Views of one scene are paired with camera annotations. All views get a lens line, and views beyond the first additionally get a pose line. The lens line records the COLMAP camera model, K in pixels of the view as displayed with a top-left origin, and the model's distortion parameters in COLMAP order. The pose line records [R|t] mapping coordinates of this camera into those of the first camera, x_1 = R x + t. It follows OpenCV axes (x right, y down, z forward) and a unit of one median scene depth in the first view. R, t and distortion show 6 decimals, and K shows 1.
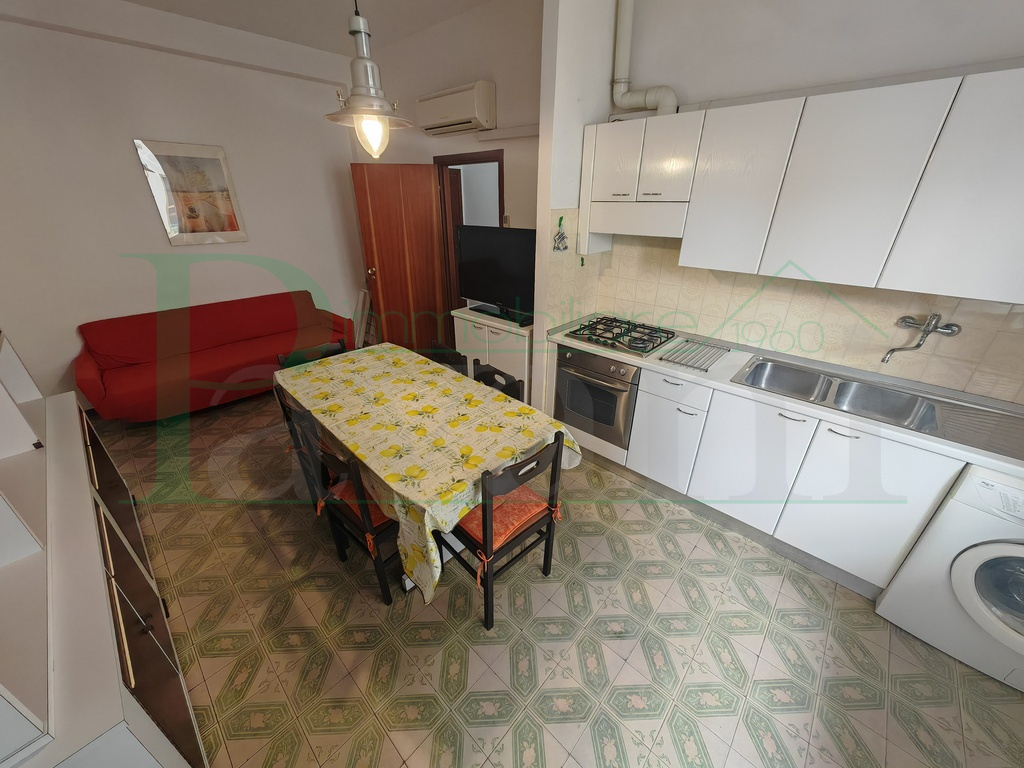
lens RADIAL K [[382.6, 0, 511.2], [0, 382.6, 383.8], [0, 0, 1]] dist [0.000575, 0.000478]
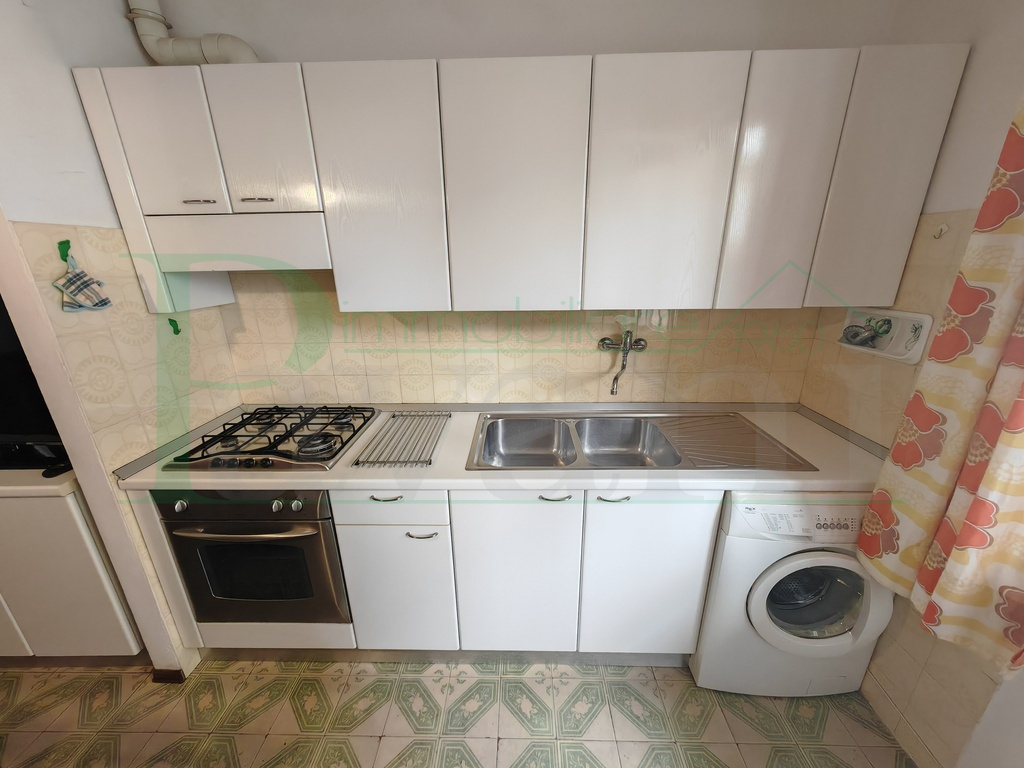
lens RADIAL K [[382.6, 0, 511.2], [0, 382.6, 383.8], [0, 0, 1]] dist [0.000575, 0.000478]
pose [[0.750651, -0.217210, 0.623973, 0.226061], [0.303309, 0.952307, -0.033380, -0.090610], [-0.586964, 0.214313, 0.780733, 0.367045]]
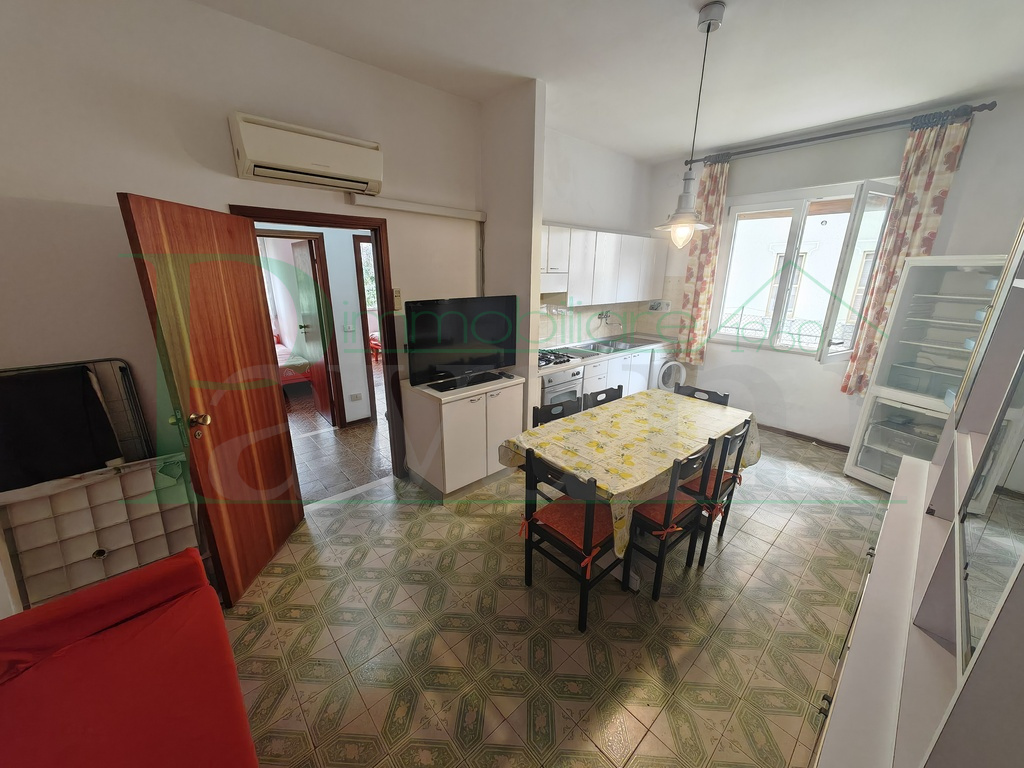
lens RADIAL K [[382.6, 0, 511.2], [0, 382.6, 383.8], [0, 0, 1]] dist [0.000575, 0.000478]
pose [[0.094193, -0.286112, 0.953555, -1.334111], [0.428205, 0.876332, 0.220643, -0.485712], [-0.898759, 0.387534, 0.205058, 0.985300]]
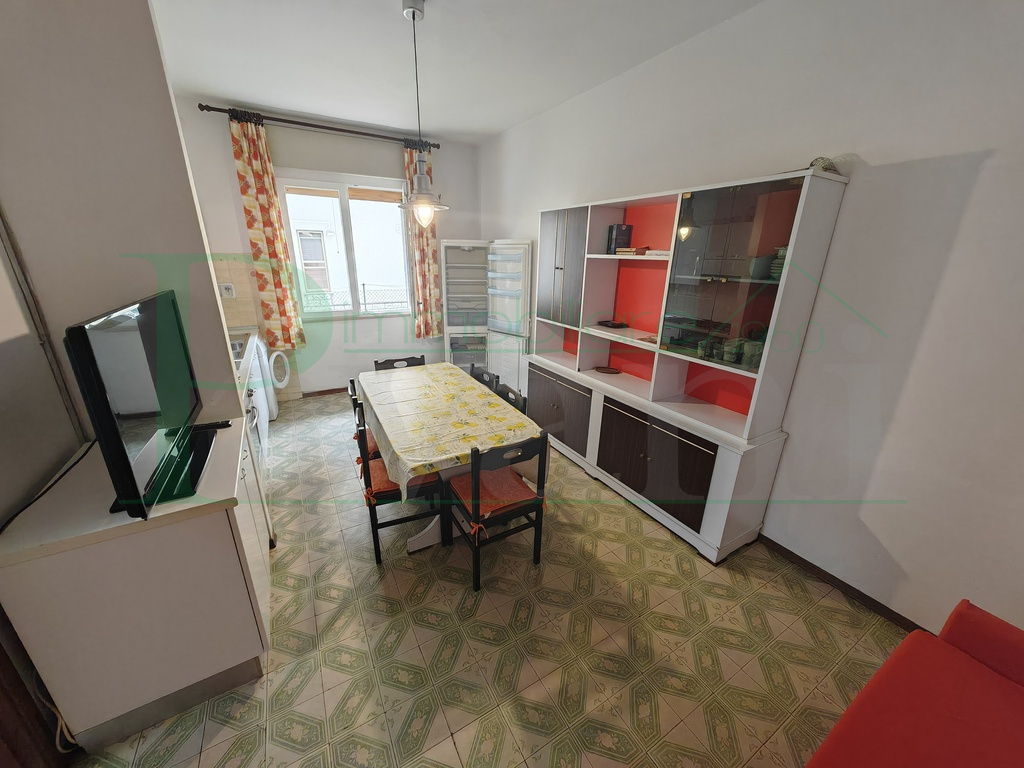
lens RADIAL K [[382.6, 0, 511.2], [0, 382.6, 383.8], [0, 0, 1]] dist [0.000575, 0.000478]
pose [[-0.955644, -0.110757, 0.272906, -0.805570], [0.113485, 0.716581, 0.688210, -0.783374], [-0.271783, 0.688654, -0.672227, 1.614898]]
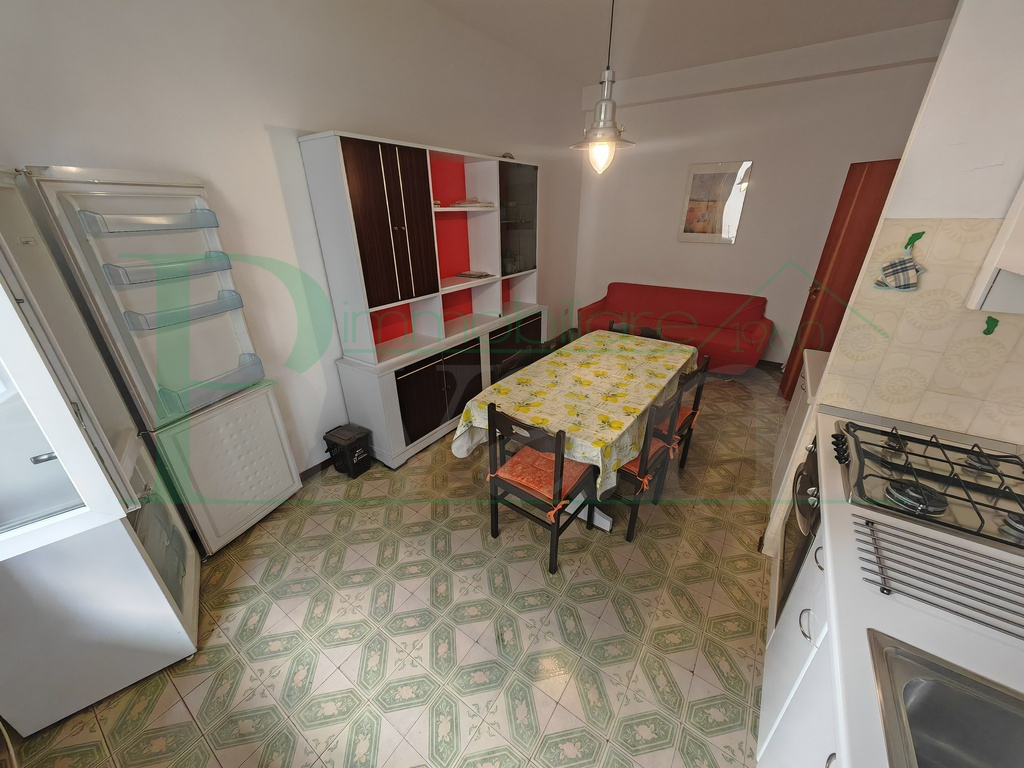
lens RADIAL K [[382.6, 0, 511.2], [0, 382.6, 383.8], [0, 0, 1]] dist [0.000575, 0.000478]
pose [[0.143070, 0.410312, -0.900652, 0.694888], [-0.427347, 0.846421, 0.317721, -0.176864], [0.892696, 0.339435, 0.296443, 0.385994]]
